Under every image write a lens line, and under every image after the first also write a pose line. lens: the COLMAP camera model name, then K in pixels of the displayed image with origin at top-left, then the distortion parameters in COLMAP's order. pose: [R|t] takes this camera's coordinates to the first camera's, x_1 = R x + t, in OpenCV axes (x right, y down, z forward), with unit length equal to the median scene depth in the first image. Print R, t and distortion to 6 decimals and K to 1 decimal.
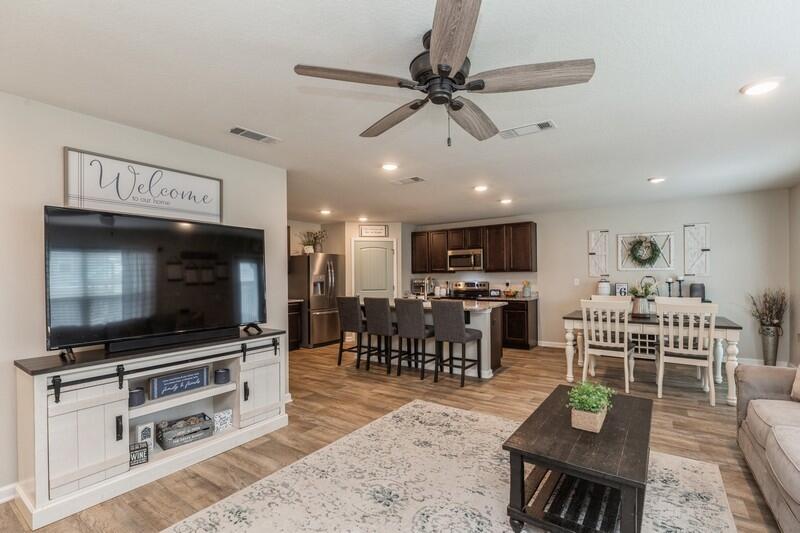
lens RADIAL K [[370.9, 0, 402.0], [0, 370.9, 271.1], [0, 0, 1]] dist [0.002640, -0.000148]
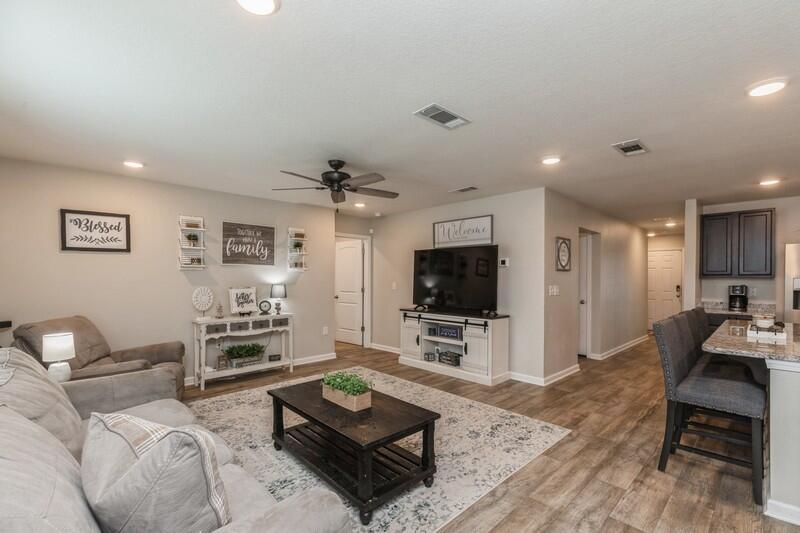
lens RADIAL K [[354.8, 0, 401.3], [0, 354.8, 276.9], [0, 0, 1]] dist [0.000369, -0.000144]
pose [[-0.192061, 0.009010, -0.981342, 0.591256], [0.005262, 0.999953, 0.008151, -0.001793], [0.981369, -0.003598, -0.192099, 0.524430]]
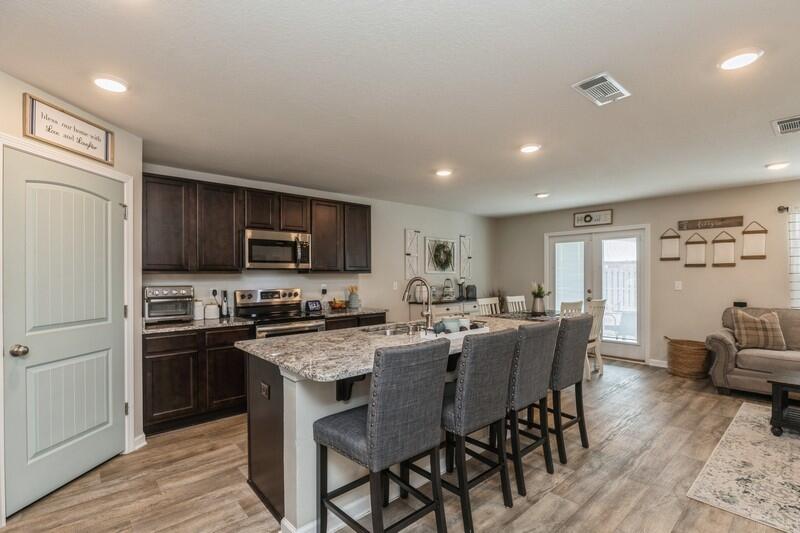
lens RADIAL K [[383.6, 0, 400.0], [0, 383.6, 266.5], [0, 0, 1]] dist [0.000713, -0.000418]
pose [[0.221343, 0.033655, 0.974615, -0.430036], [-0.009641, 0.999431, -0.032322, 0.014301], [-0.975148, -0.002242, 0.221542, 0.870933]]
